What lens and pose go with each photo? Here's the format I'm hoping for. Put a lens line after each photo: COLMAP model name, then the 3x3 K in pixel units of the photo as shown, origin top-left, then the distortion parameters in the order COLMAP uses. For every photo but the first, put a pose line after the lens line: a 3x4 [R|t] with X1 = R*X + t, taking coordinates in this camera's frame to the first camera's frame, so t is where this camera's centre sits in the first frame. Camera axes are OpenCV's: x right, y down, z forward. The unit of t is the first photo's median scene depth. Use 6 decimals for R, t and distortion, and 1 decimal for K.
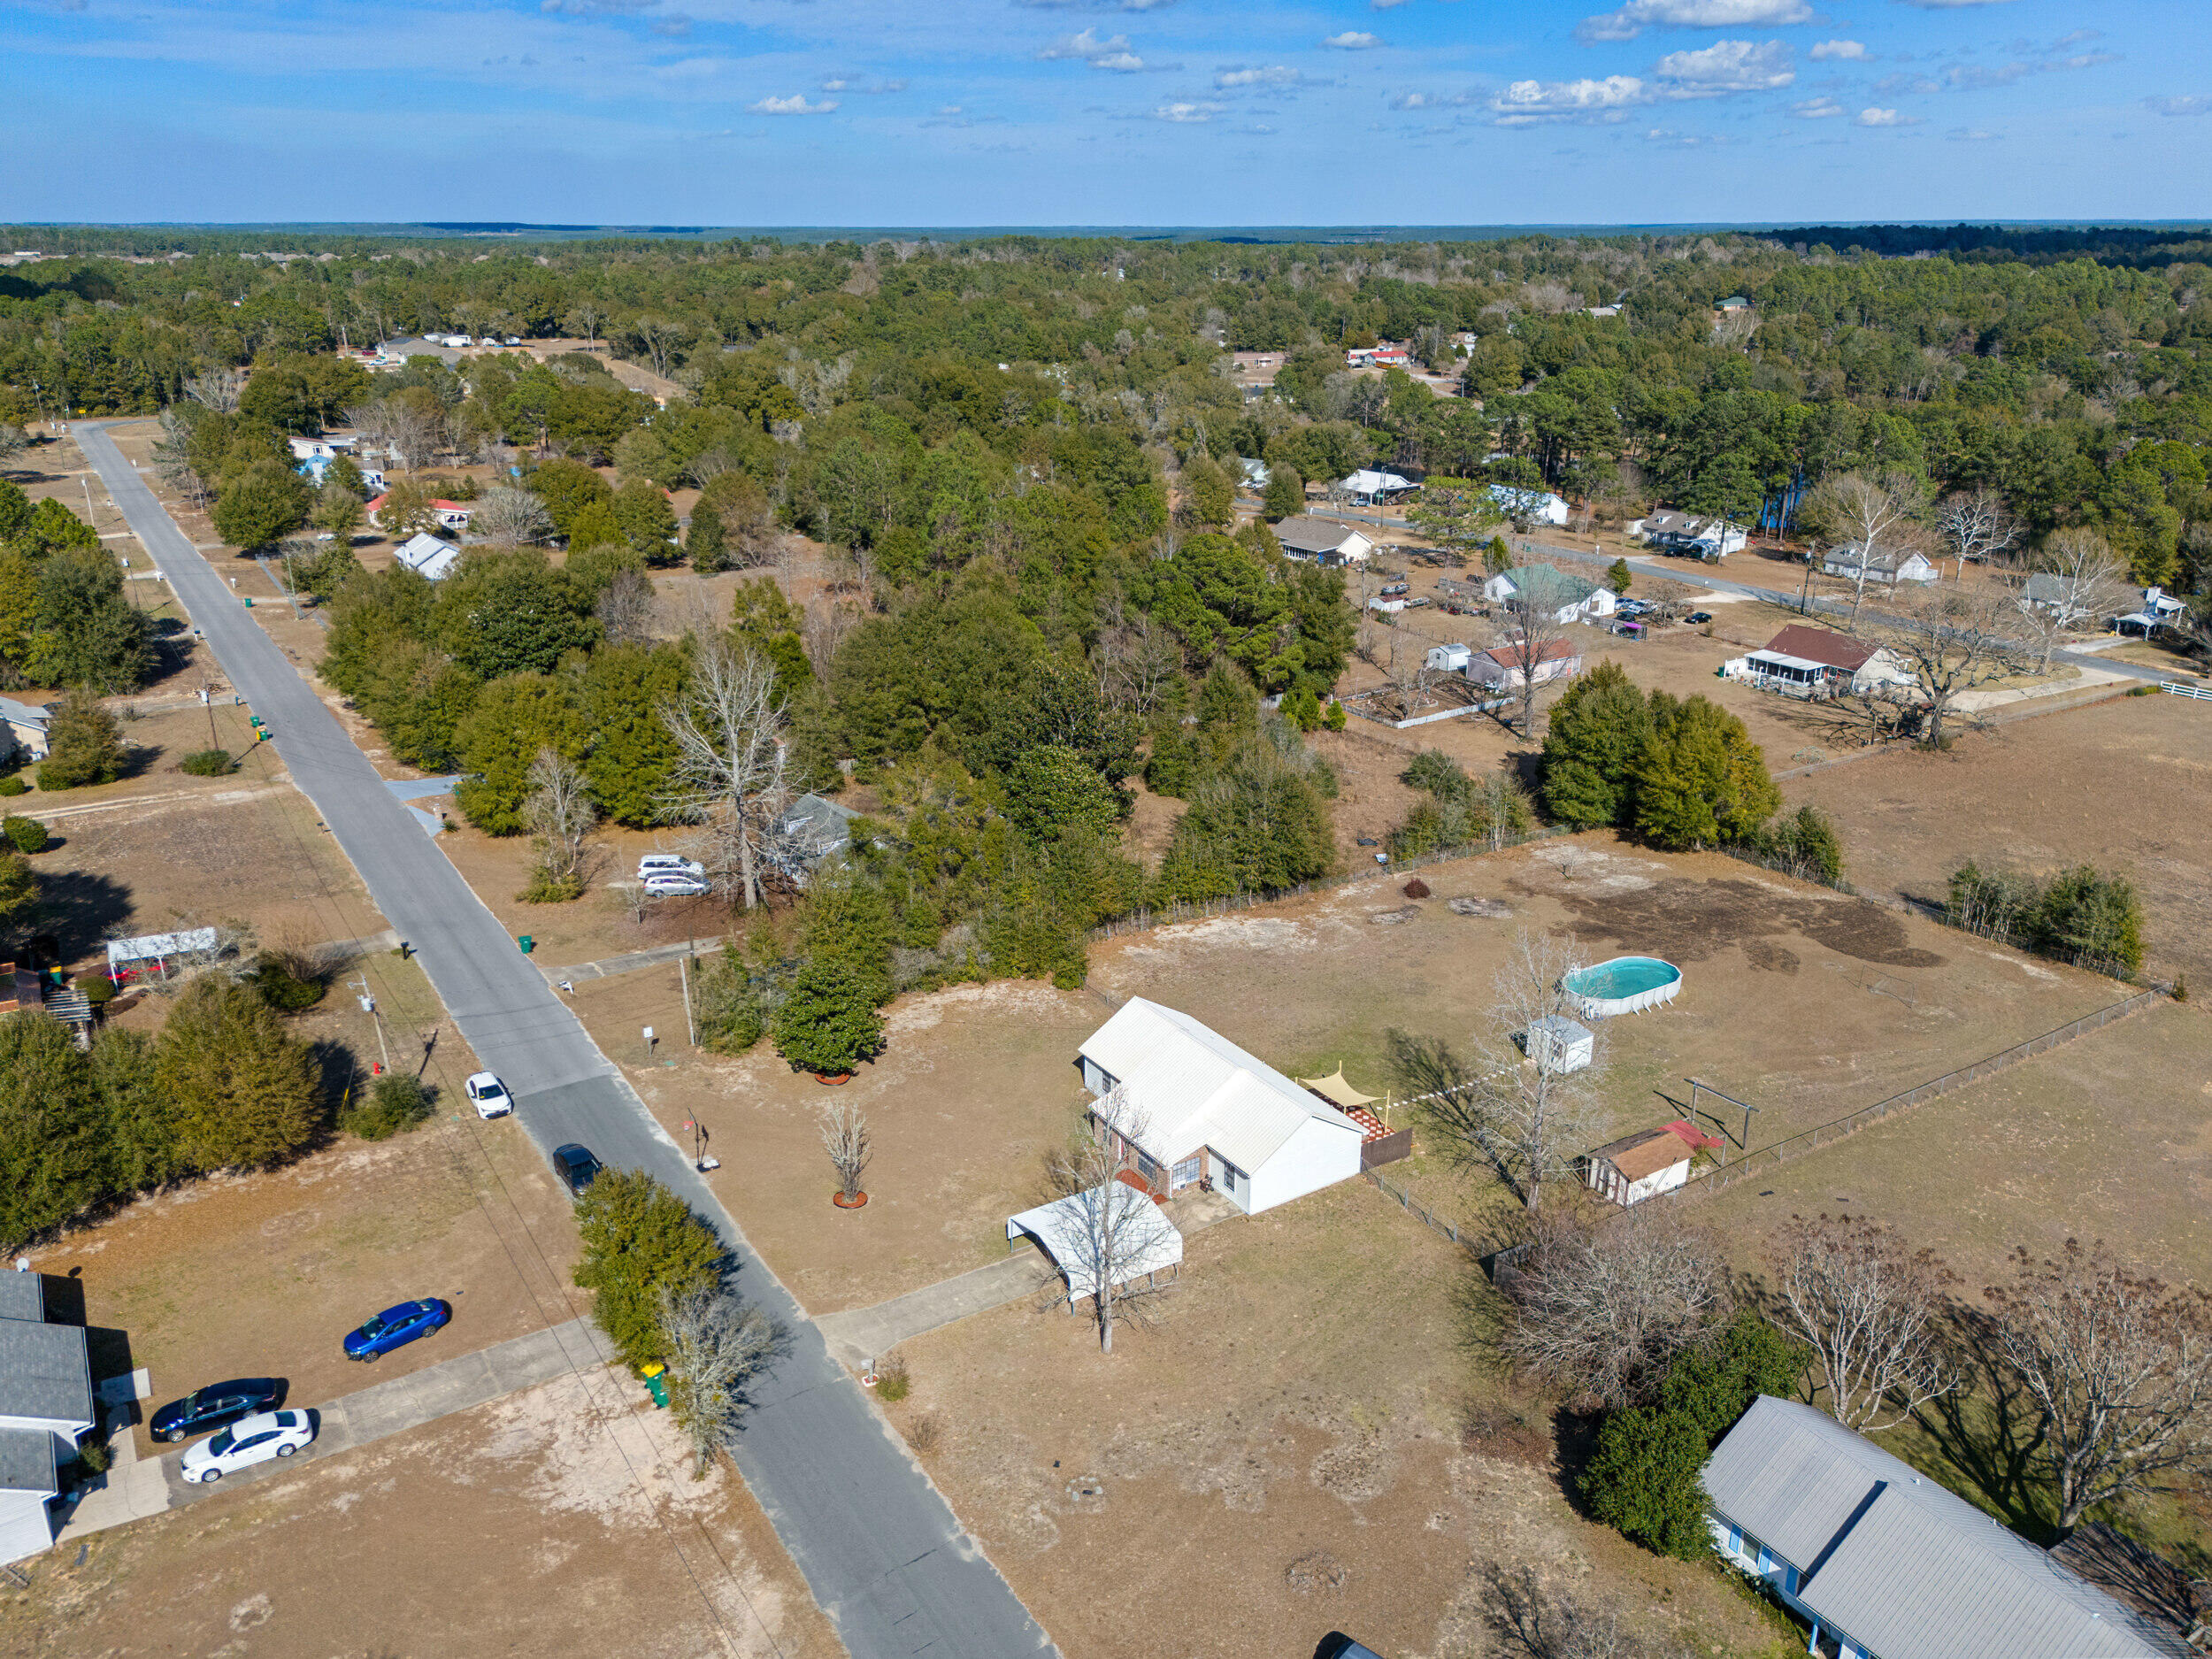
lens RADIAL K [[1821.5, 0, 1106.0], [0, 1821.5, 829.5], [0, 0, 1]] dist [0.118814, -0.001097]
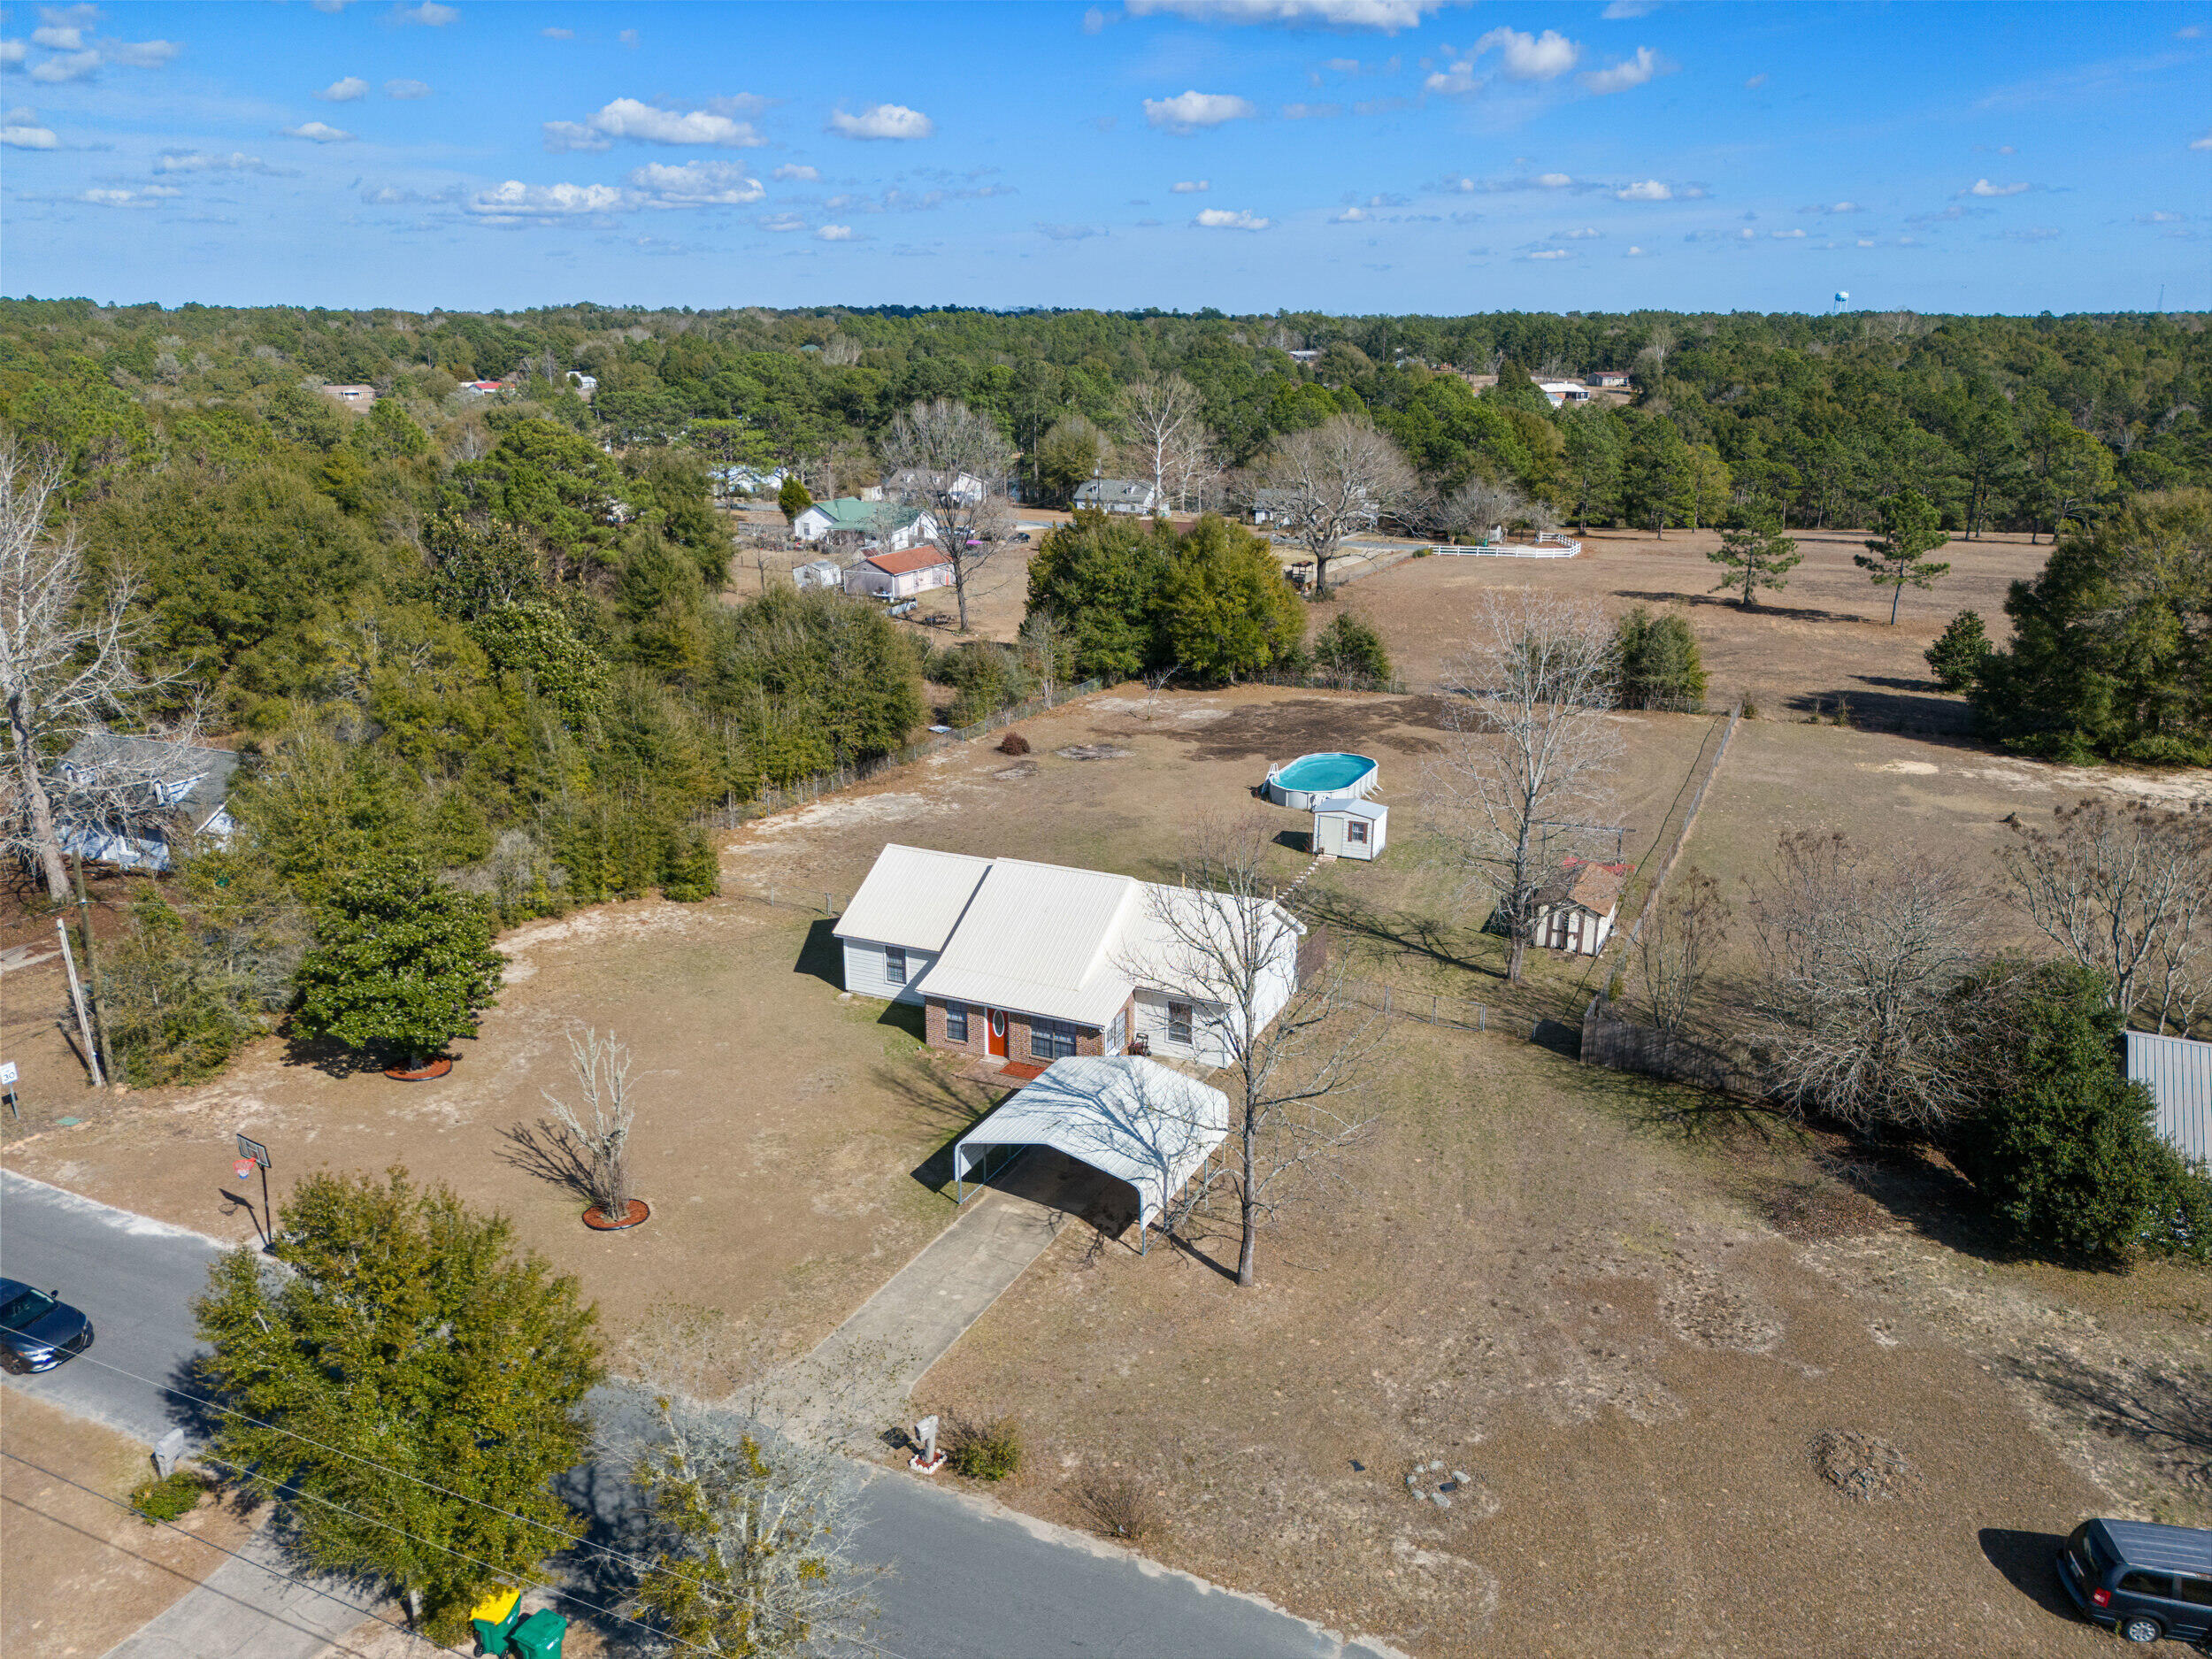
lens RADIAL K [[1689.1, 0, 1119.8], [0, 1689.1, 829.5], [0, 0, 1]] dist [0.102224, -0.144106]
pose [[0.833197, -0.150794, 0.532019, -0.191153], [0.189155, 0.981783, -0.017962, 0.089817], [-0.519619, 0.115600, 0.846542, 0.341640]]
